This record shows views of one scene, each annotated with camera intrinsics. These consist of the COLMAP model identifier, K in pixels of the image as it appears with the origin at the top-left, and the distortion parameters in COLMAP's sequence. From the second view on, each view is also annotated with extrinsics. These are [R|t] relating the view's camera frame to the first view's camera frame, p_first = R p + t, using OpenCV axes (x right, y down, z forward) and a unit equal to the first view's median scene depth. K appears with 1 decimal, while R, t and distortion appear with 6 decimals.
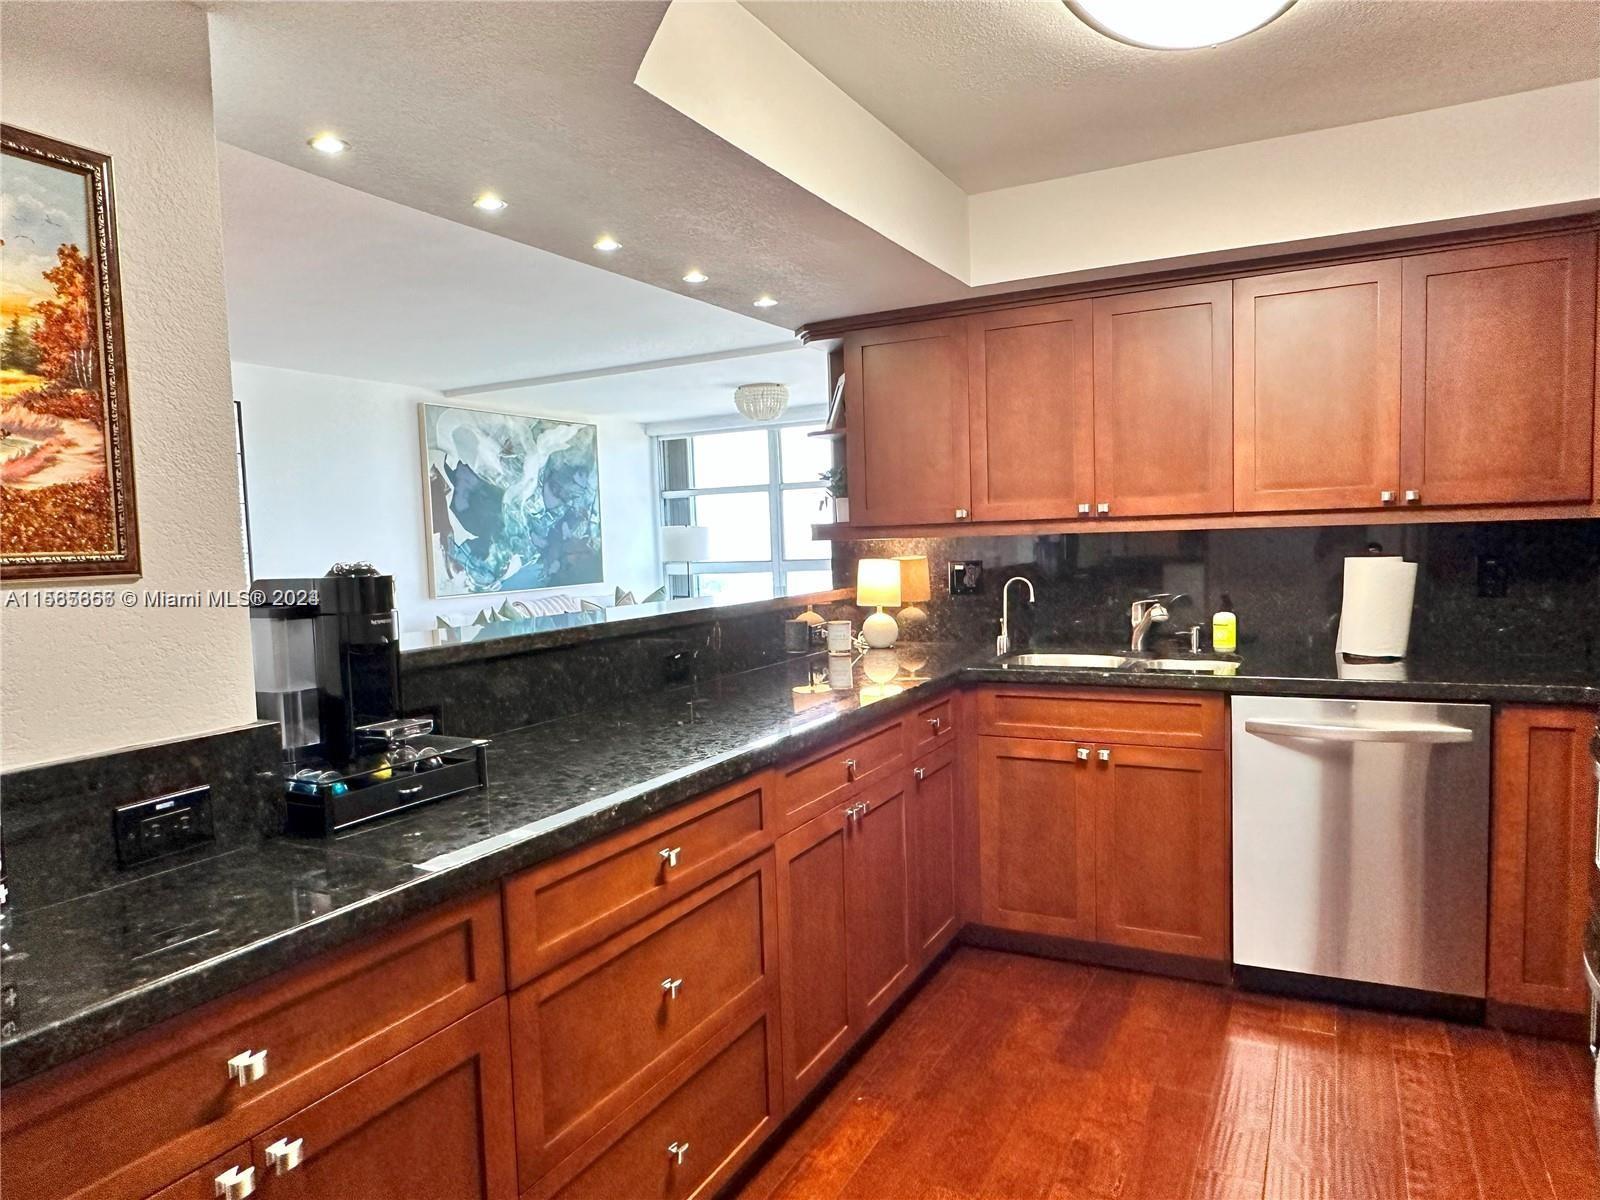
lens RADIAL K [[1043.0, 0, 781.6], [0, 1043.0, 610.2], [0, 0, 1]] dist [-0.002891, 0.001714]
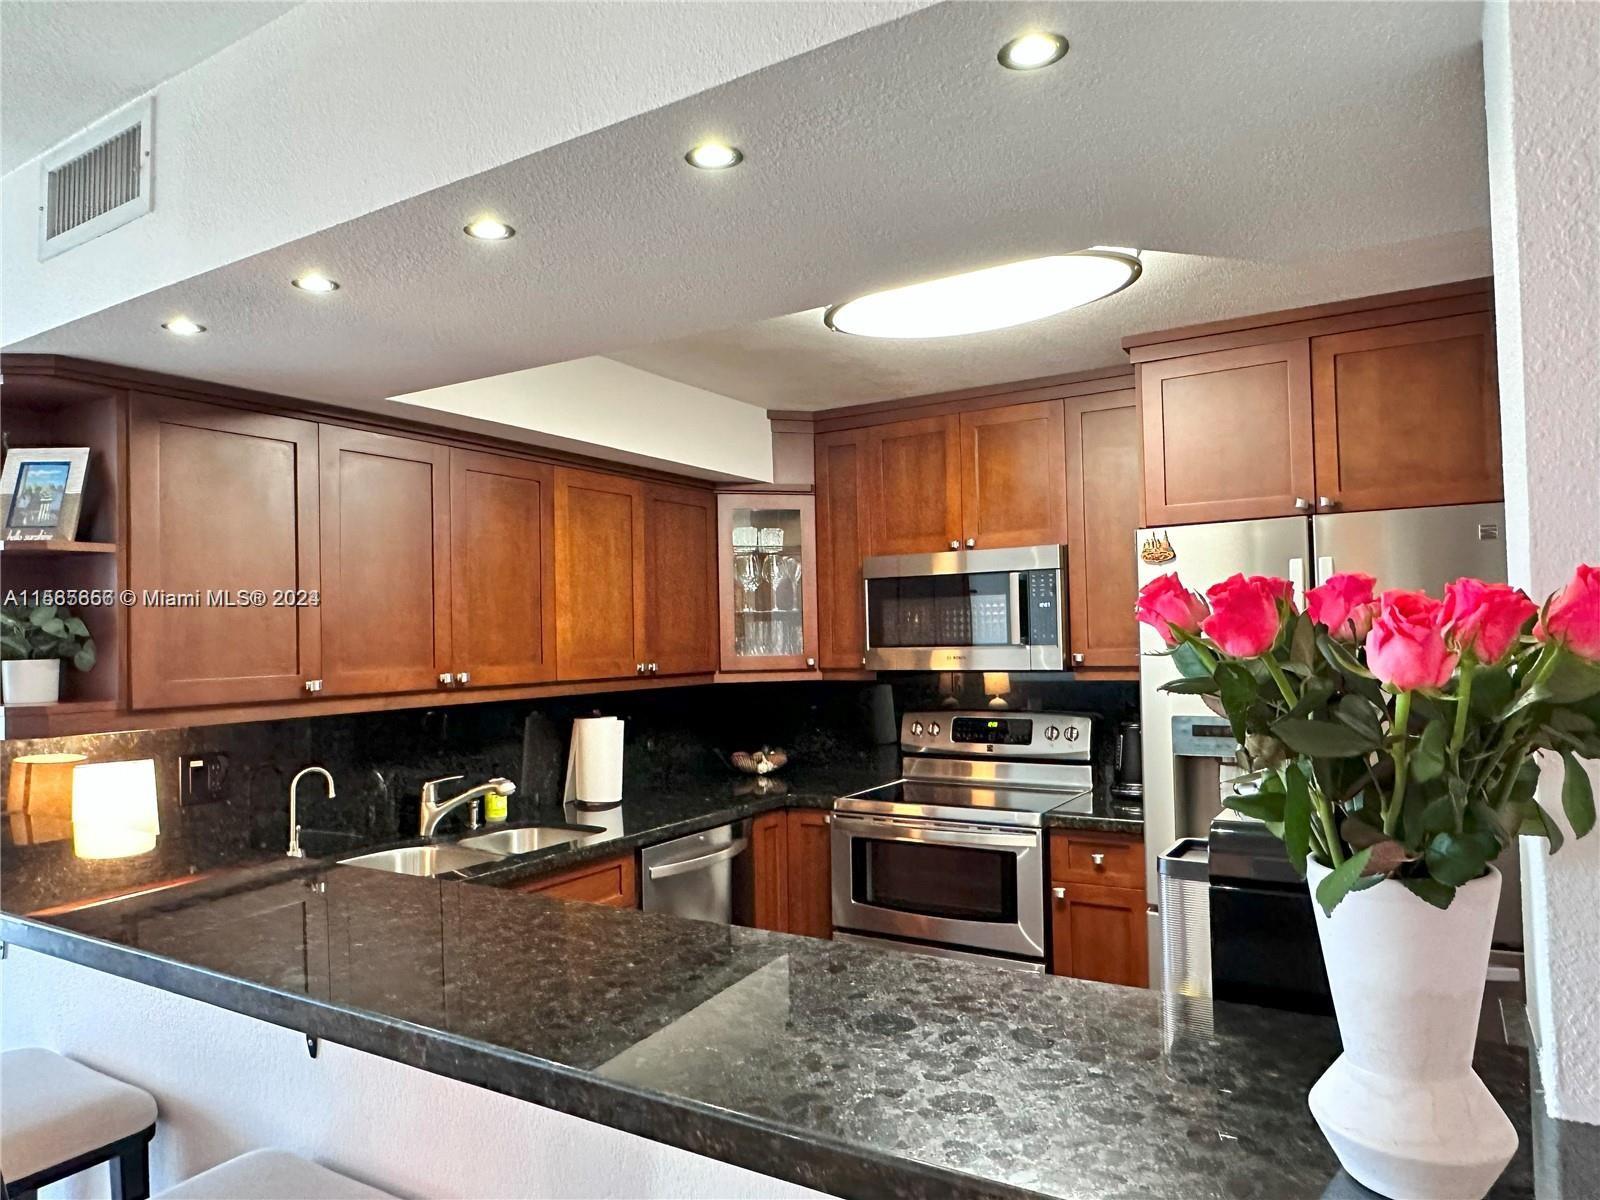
lens RADIAL K [[1043.0, 0, 781.6], [0, 1043.0, 610.2], [0, 0, 1]] dist [-0.002891, 0.001714]
pose [[0.066039, 0.057004, 0.996187, -0.606297], [0.089339, 0.994019, -0.062803, -0.079926], [-0.993810, 0.093146, 0.060551, 0.717201]]
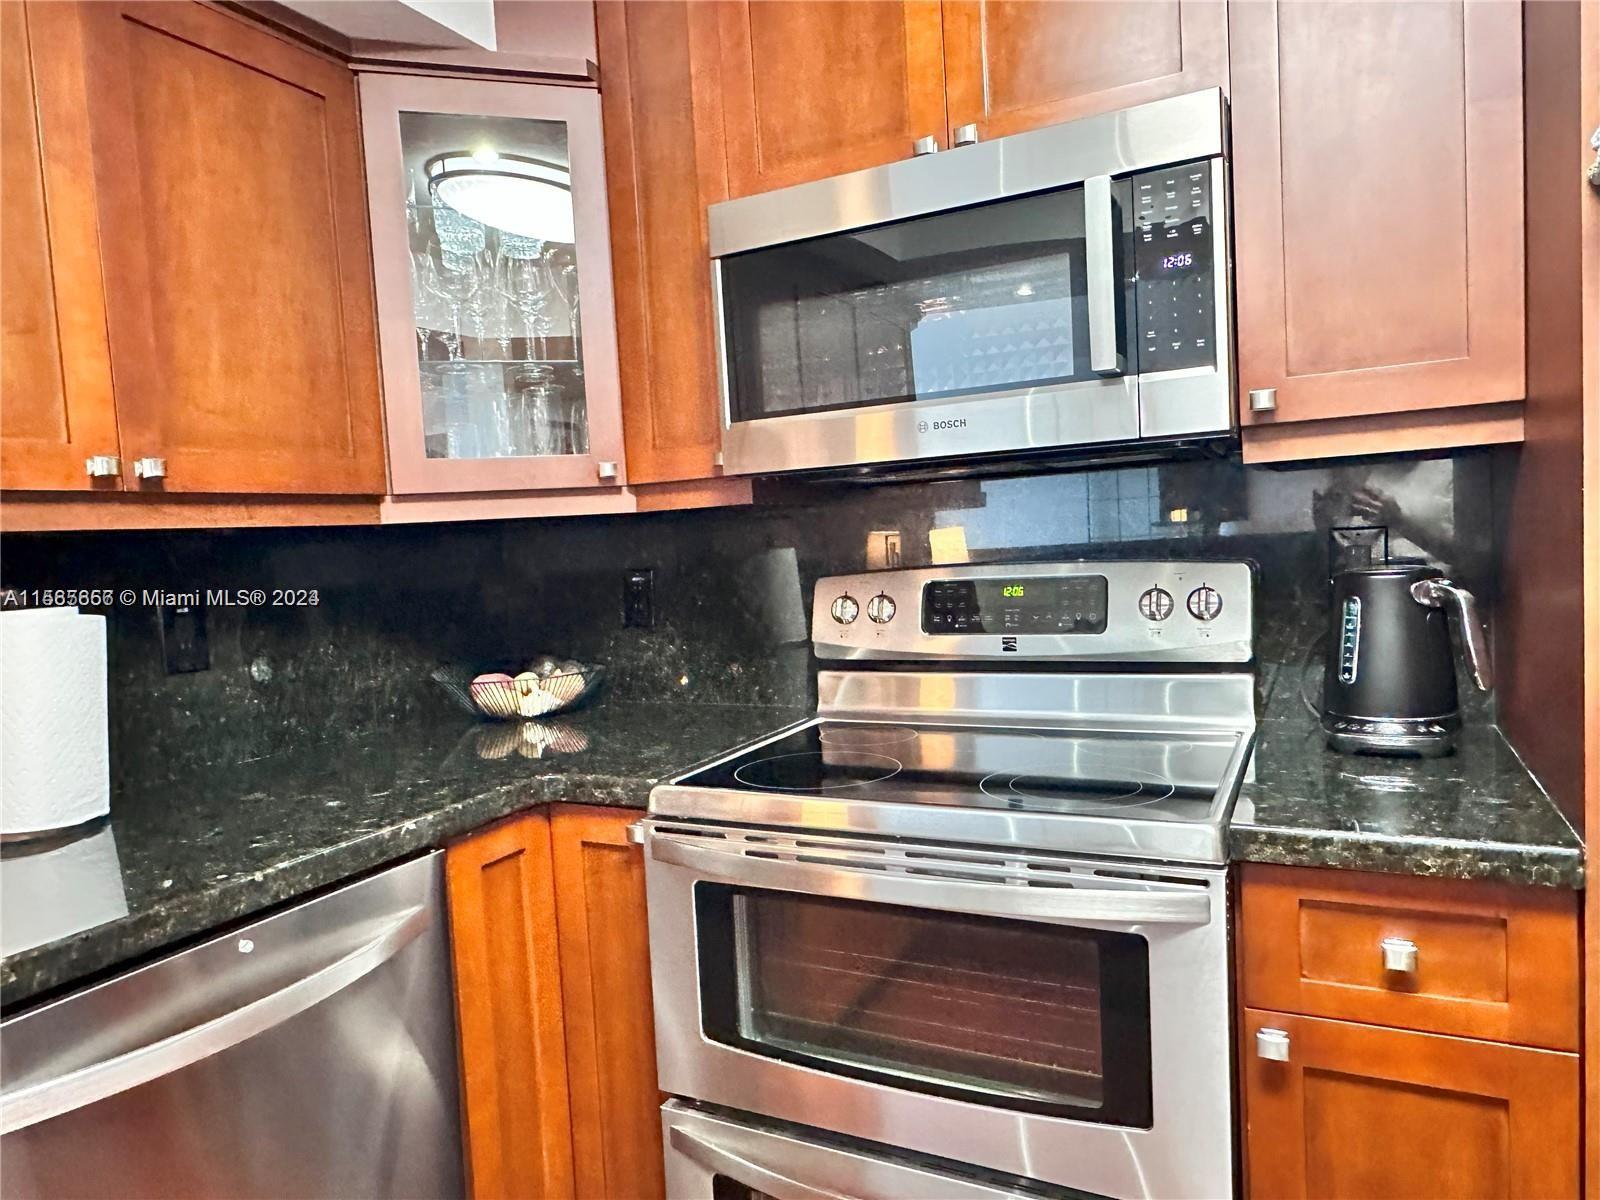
lens RADIAL K [[1043.0, 0, 781.6], [0, 1043.0, 610.2], [0, 0, 1]] dist [-0.002891, 0.001714]
pose [[-0.014544, -0.033289, 0.999340, 0.114886], [0.127540, 0.991220, 0.034875, -0.024367], [-0.991727, 0.127963, -0.010170, 0.684616]]
